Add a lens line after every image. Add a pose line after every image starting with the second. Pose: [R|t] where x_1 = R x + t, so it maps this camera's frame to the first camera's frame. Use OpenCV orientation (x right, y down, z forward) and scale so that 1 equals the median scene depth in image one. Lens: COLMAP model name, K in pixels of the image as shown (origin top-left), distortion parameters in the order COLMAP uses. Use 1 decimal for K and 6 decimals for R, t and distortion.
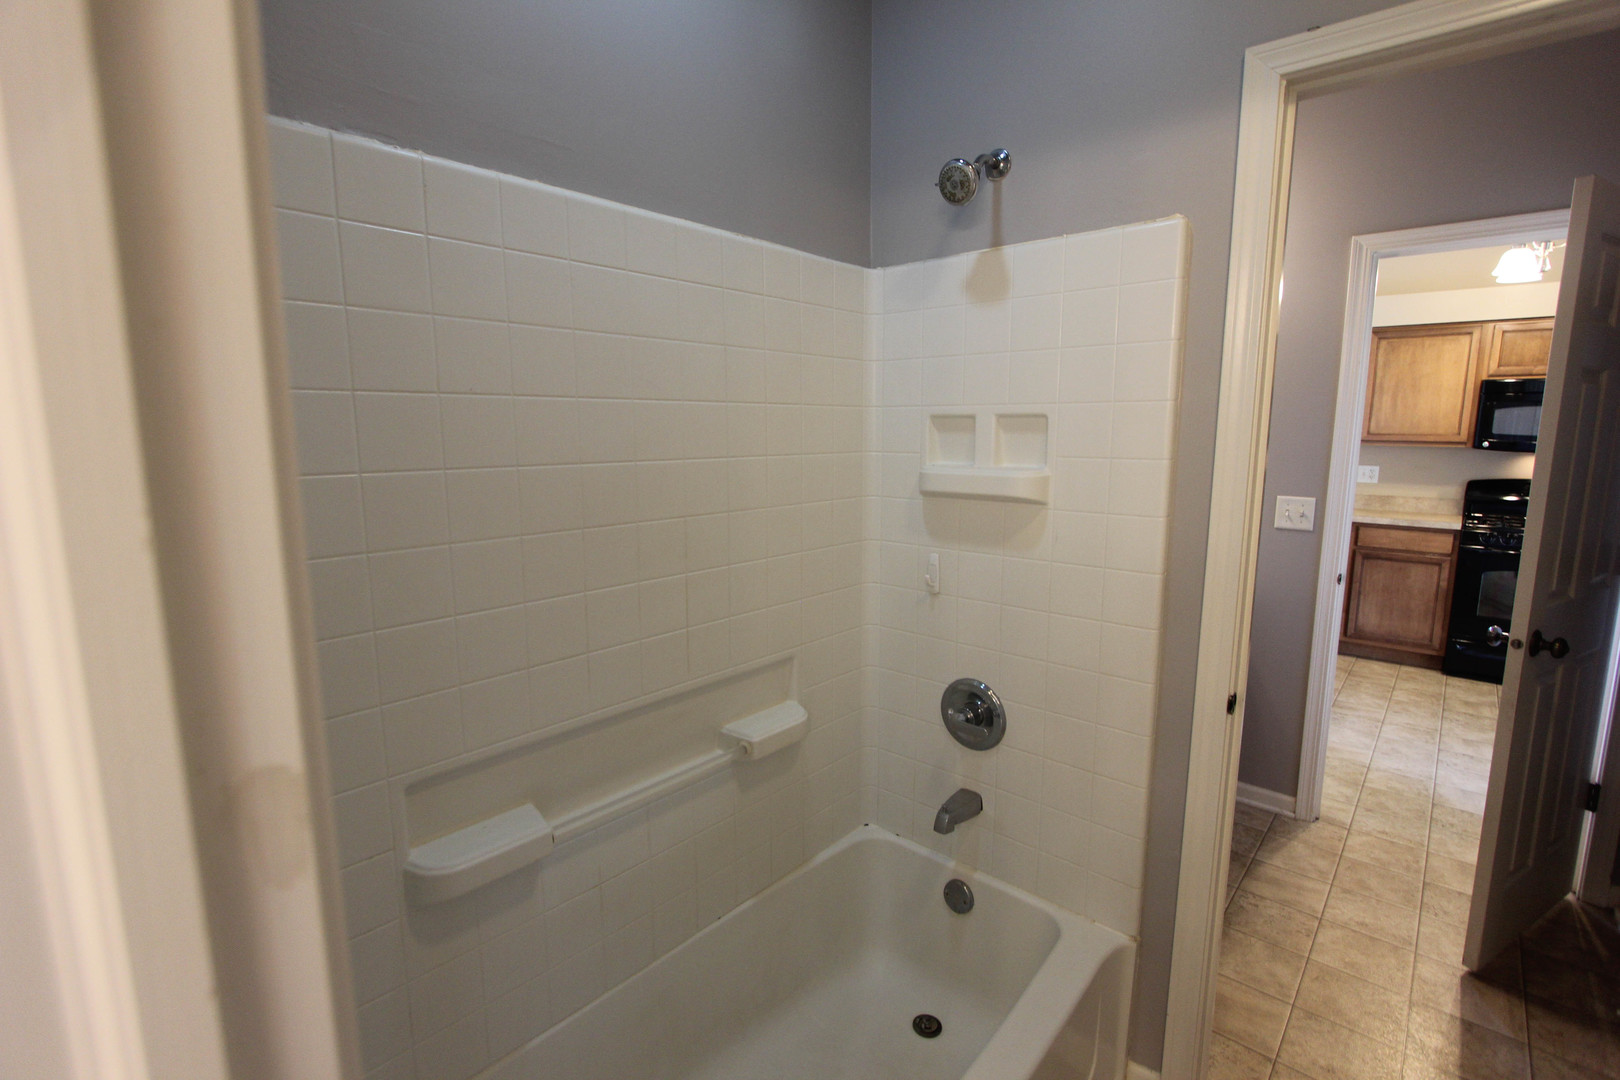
lens RADIAL K [[746.8, 0, 812.3], [0, 746.8, 539.7], [0, 0, 1]] dist [-0.018406, 0.003765]
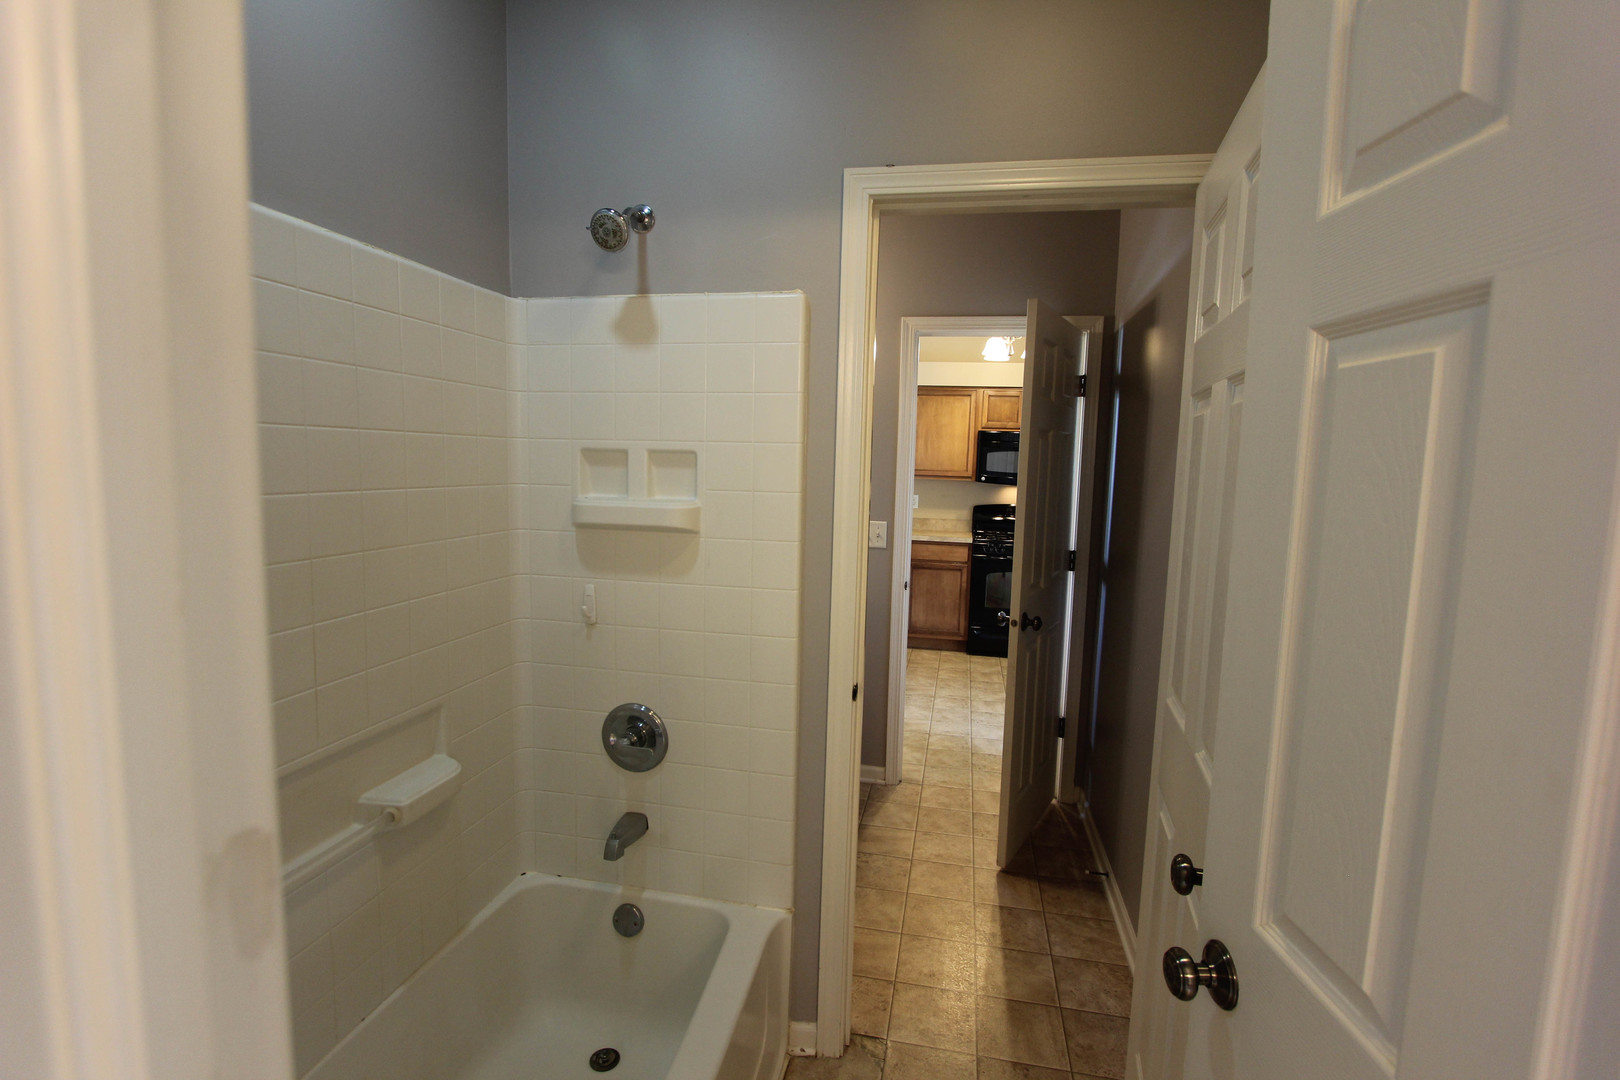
lens RADIAL K [[746.8, 0, 818.4], [0, 746.8, 540.2], [0, 0, 1]] dist [-0.018406, 0.003765]
pose [[0.862491, -0.030866, 0.505130, -0.077927], [0.049373, 0.998509, -0.023288, -0.002511], [-0.503658, 0.045025, 0.862729, -0.031479]]
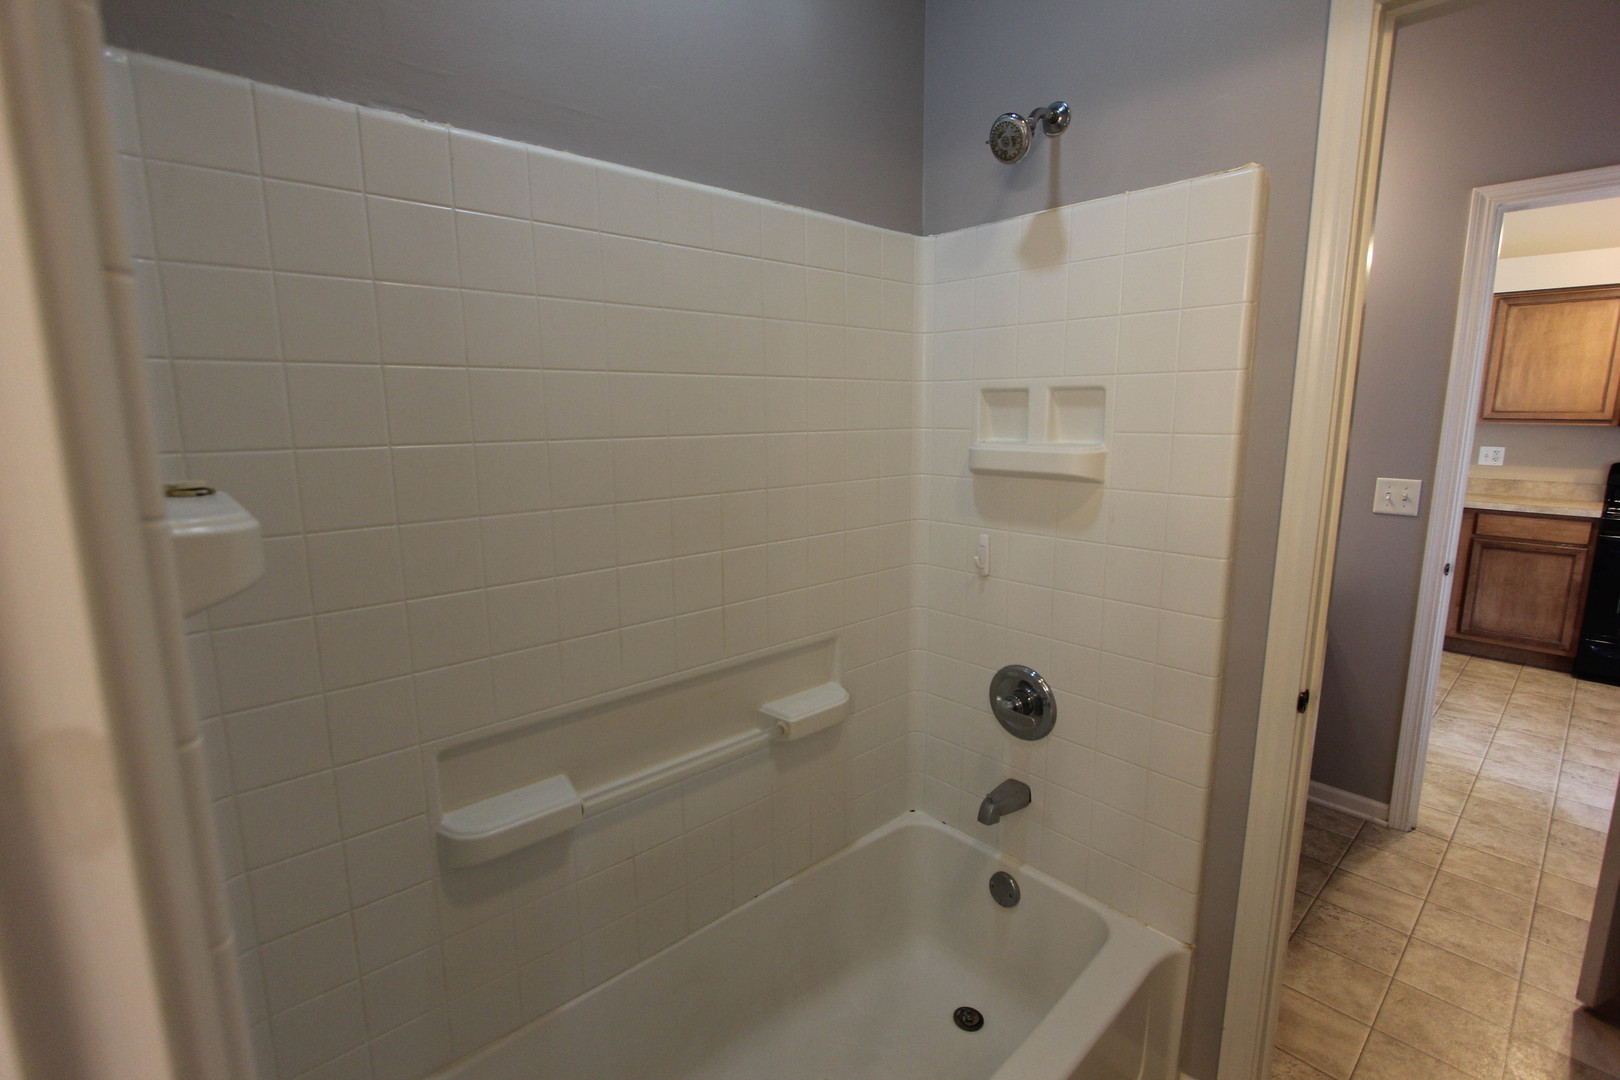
lens RADIAL K [[746.8, 0, 811.3], [0, 746.8, 539.1], [0, 0, 1]] dist [-0.018406, 0.003765]
pose [[0.994446, 0.013993, -0.104312, 0.042479], [-0.011503, 0.999635, 0.024443, 0.004046], [0.104616, -0.023108, 0.994244, 0.024279]]
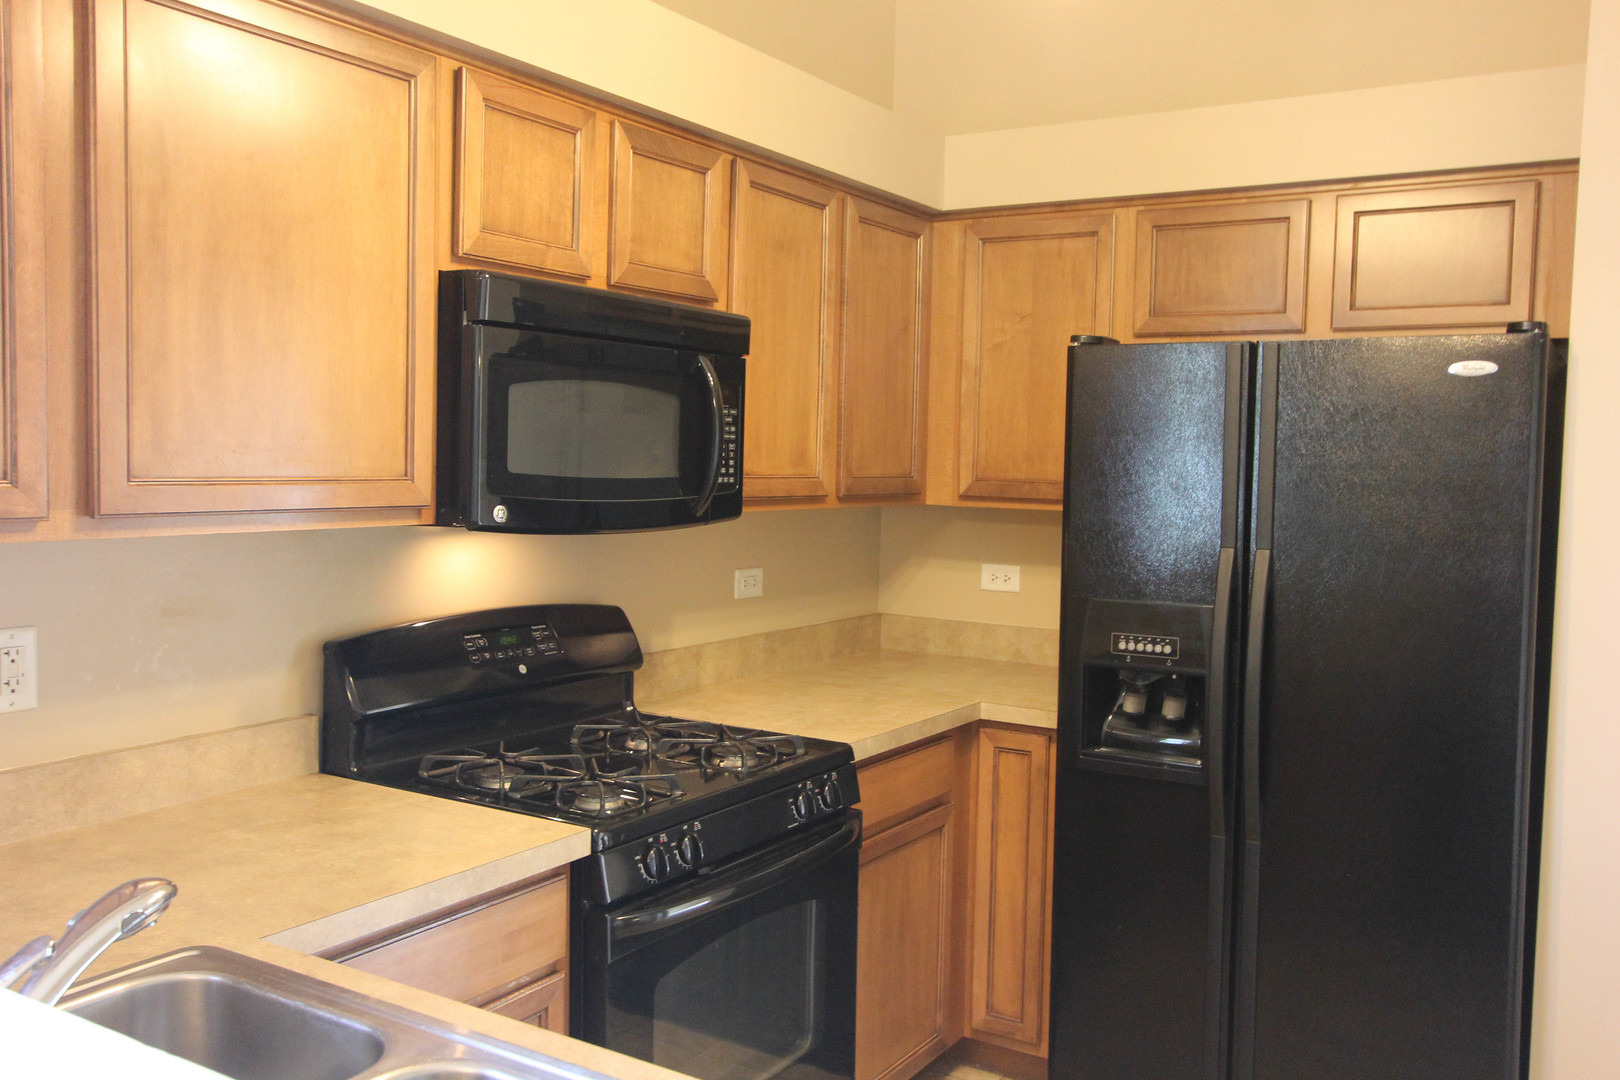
lens RADIAL K [[1409.0, 0, 810.1], [0, 1409.0, 537.6], [0, 0, 1]] dist [-0.010063, 0.015044]
pose [[-0.163624, -0.075634, 0.983619, 0.958266], [0.124875, 0.987449, 0.096701, -0.384276], [-0.978587, 0.138652, -0.152126, 2.381253]]
